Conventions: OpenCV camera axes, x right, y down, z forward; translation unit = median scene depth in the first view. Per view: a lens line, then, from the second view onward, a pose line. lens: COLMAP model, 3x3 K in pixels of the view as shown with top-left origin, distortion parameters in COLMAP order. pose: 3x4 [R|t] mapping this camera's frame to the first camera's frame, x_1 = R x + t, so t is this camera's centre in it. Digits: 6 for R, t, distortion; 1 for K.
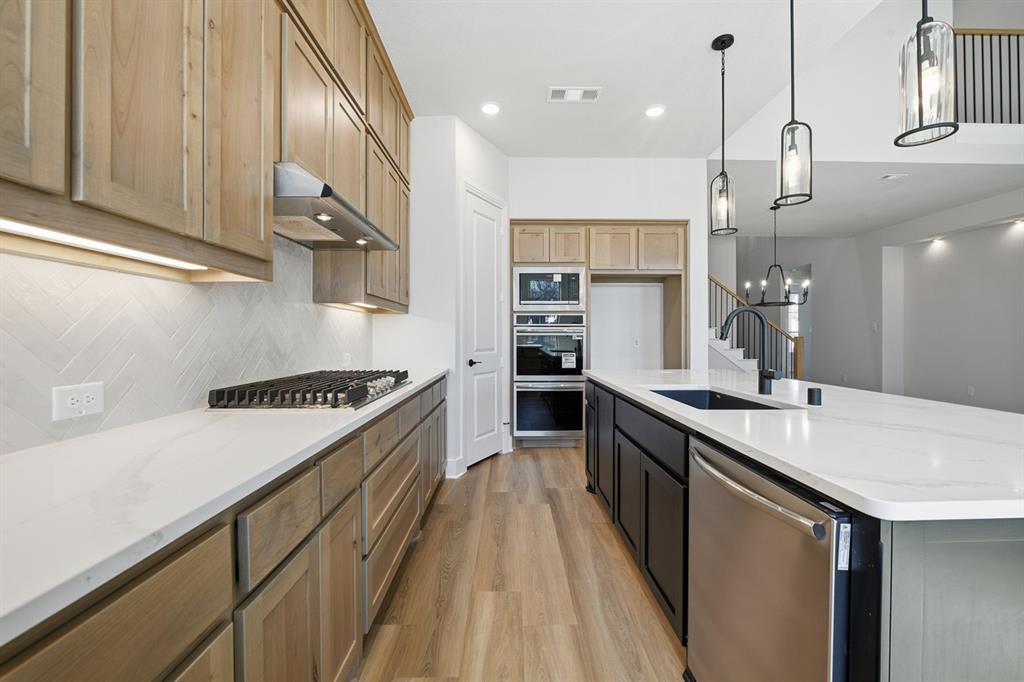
lens RADIAL K [[412.4, 0, 516.6], [0, 412.4, 338.2], [0, 0, 1]] dist [-0.009934, -0.000422]
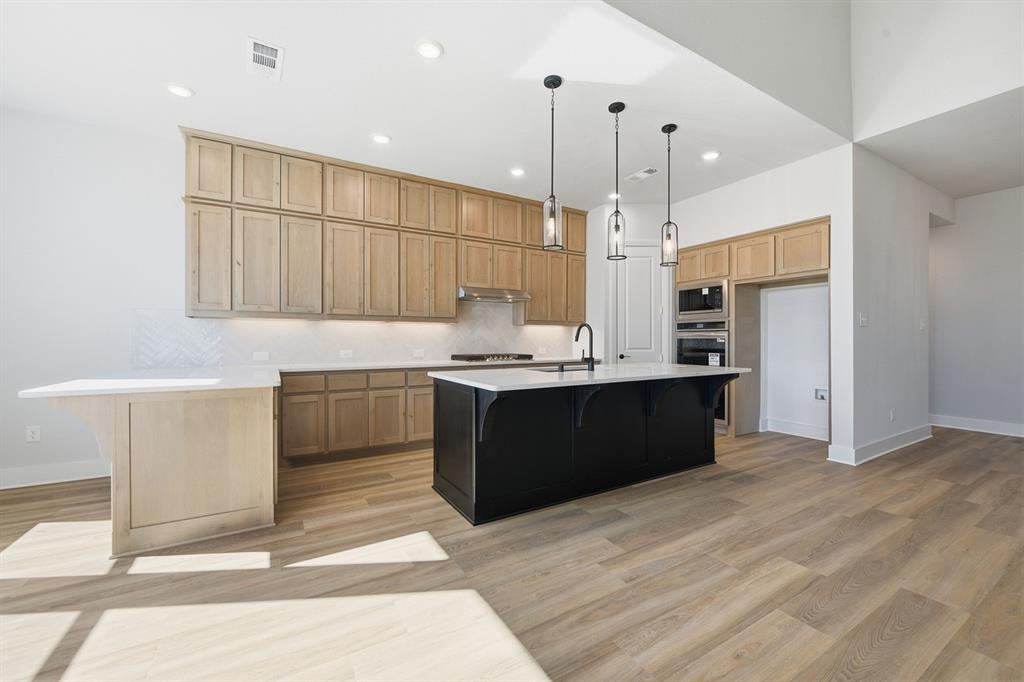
lens RADIAL K [[408.2, 0, 517.6], [0, 408.2, 339.8], [0, 0, 1]] dist [-0.009725, -0.000175]
pose [[0.494850, 0.000792, -0.868978, 1.328420], [-0.003343, 0.999994, -0.000992, 0.000399], [0.868972, 0.003396, 0.494850, -0.121603]]
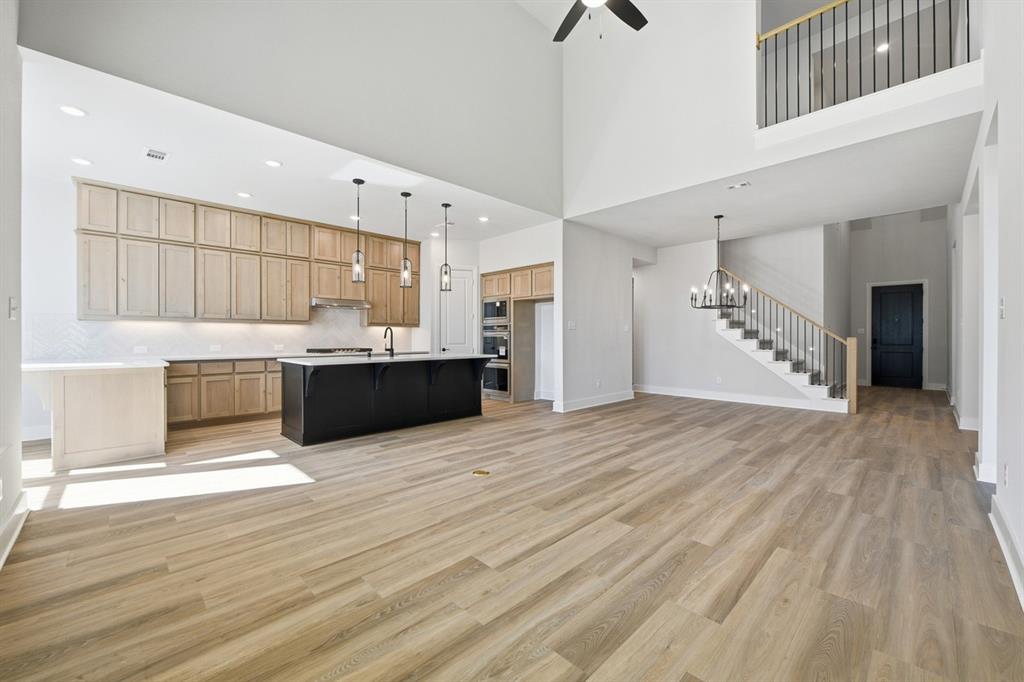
lens RADIAL K [[409.6, 0, 517.6], [0, 409.6, 340.8], [0, 0, 1]] dist [-0.008744, -0.000061]
pose [[0.689876, 0.005932, -0.723904, 2.181660], [-0.003370, 0.999982, 0.004983, 0.002897], [0.723920, -0.000998, 0.689883, -0.234460]]
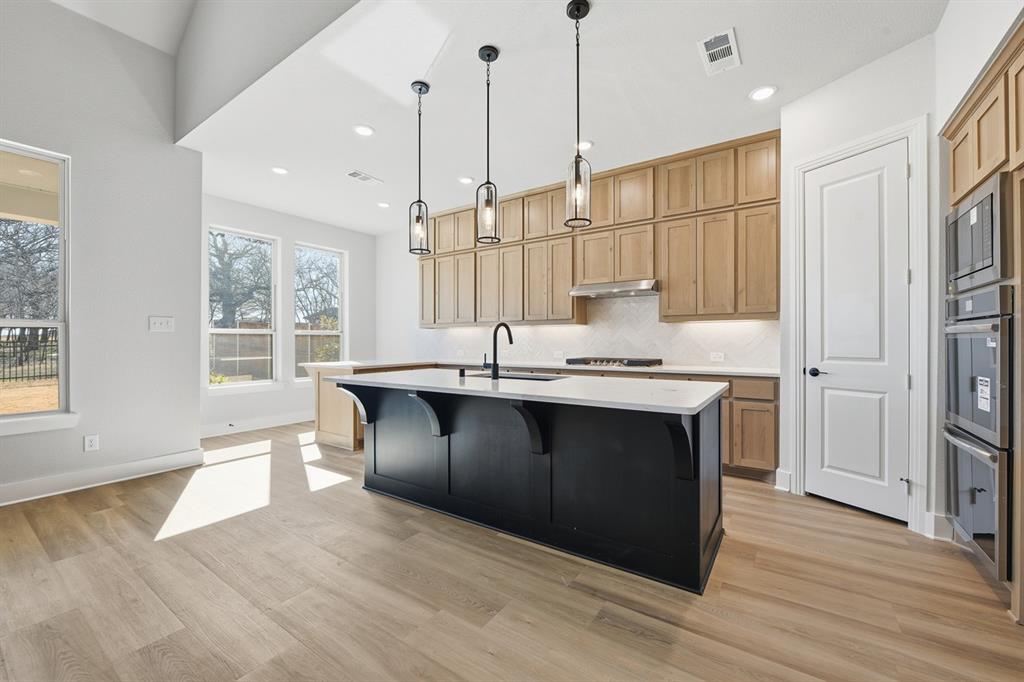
lens RADIAL K [[409.6, 0, 517.6], [0, 409.6, 340.8], [0, 0, 1]] dist [-0.008744, -0.000061]
pose [[-0.576148, 0.001373, -0.817344, 1.187601], [-0.000062, 0.999999, 0.001724, -0.007066], [0.817346, 0.001044, -0.576147, 1.281081]]
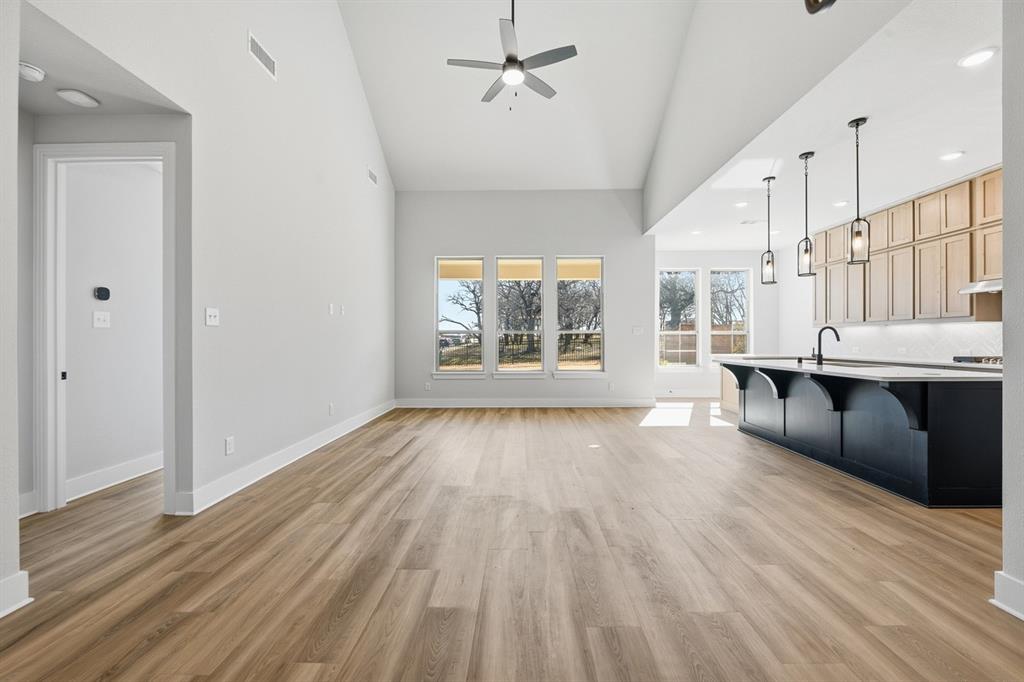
lens RADIAL K [[411.0, 0, 516.5], [0, 411.0, 340.9], [0, 0, 1]] dist [-0.010105, 0.000053]
pose [[-0.999456, 0.002584, 0.032893, 1.450192], [0.002792, 0.999976, 0.006280, -0.010266], [-0.032876, 0.006368, -0.999439, 2.176653]]
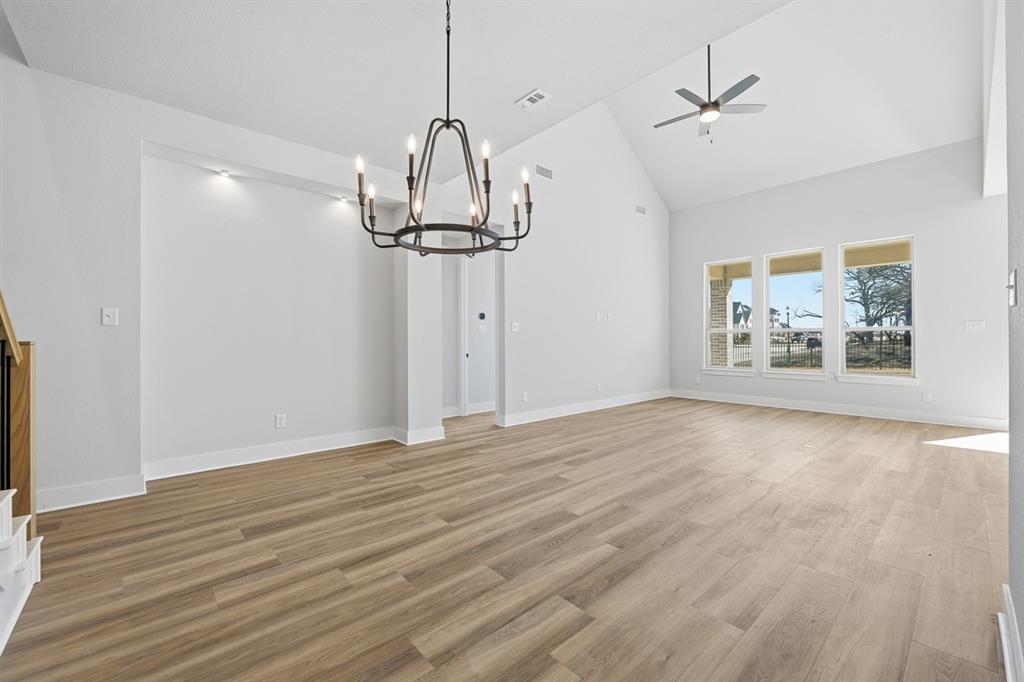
lens RADIAL K [[412.4, 0, 516.6], [0, 412.4, 338.2], [0, 0, 1]] dist [-0.009934, -0.000422]
pose [[-0.652401, 0.004361, 0.757861, 0.727631], [0.005529, 0.999984, -0.000994, -0.010348], [-0.757854, 0.003542, -0.652415, 2.463461]]
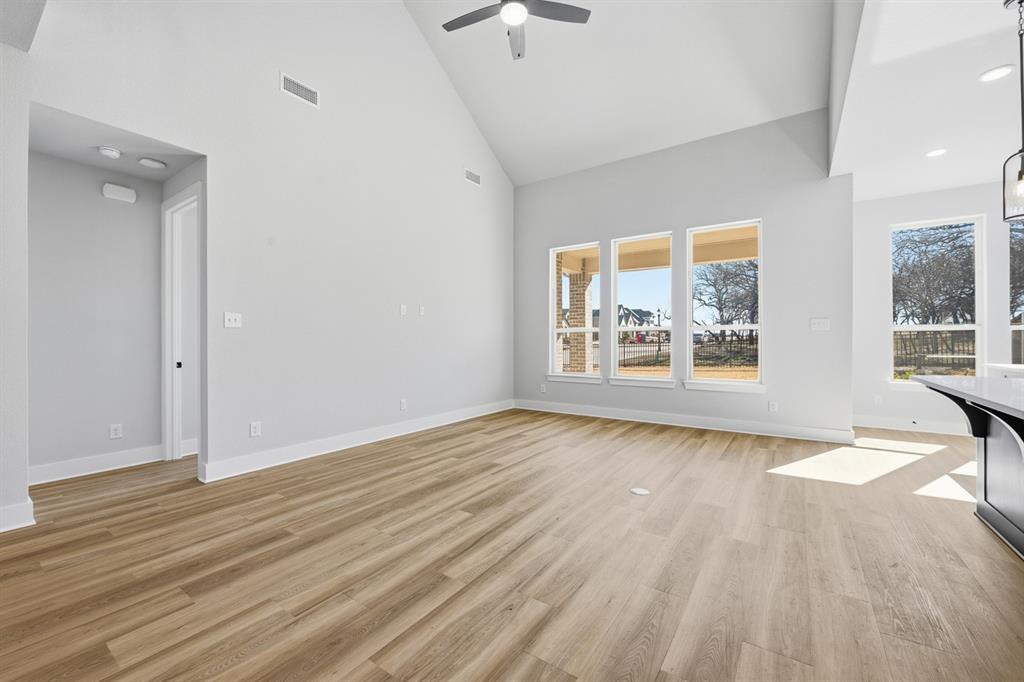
lens RADIAL K [[408.2, 0, 517.6], [0, 408.2, 339.8], [0, 0, 1]] dist [-0.009725, -0.000175]
pose [[-0.815378, 0.001561, 0.578927, 0.820023], [0.005169, 0.999976, 0.004583, -0.008816], [-0.578906, 0.006730, -0.815367, 1.658925]]
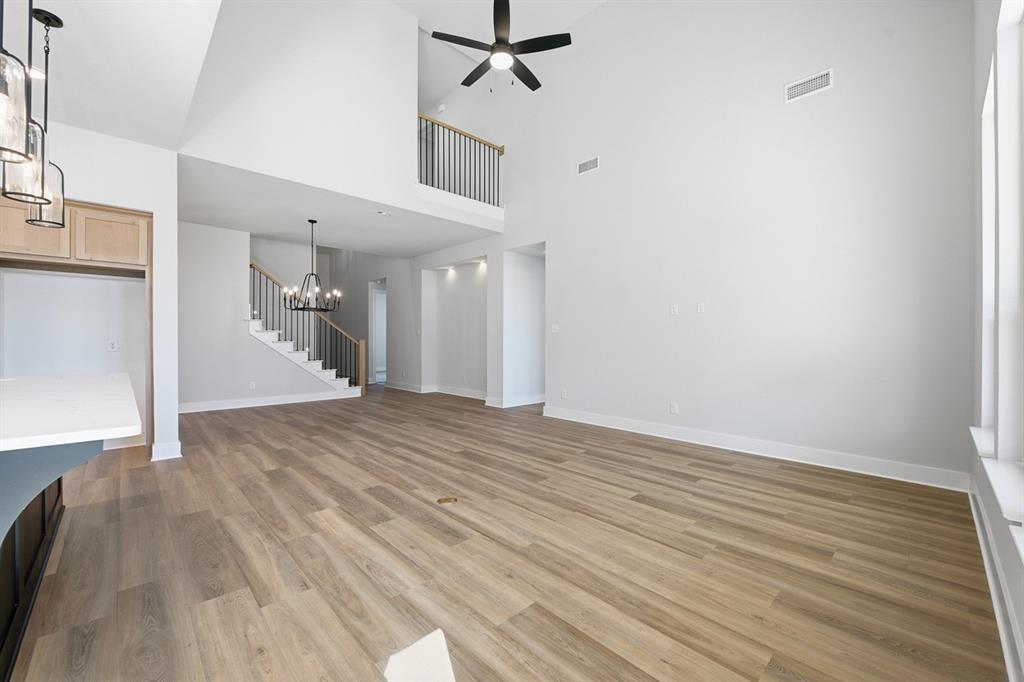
lens RADIAL K [[409.6, 0, 517.6], [0, 409.6, 340.8], [0, 0, 1]] dist [-0.008744, -0.000061]
pose [[0.730547, 0.002323, 0.682858, 0.602073], [-0.001467, 0.999997, -0.001833, 0.002018], [-0.682861, 0.000338, 0.730549, -0.349428]]
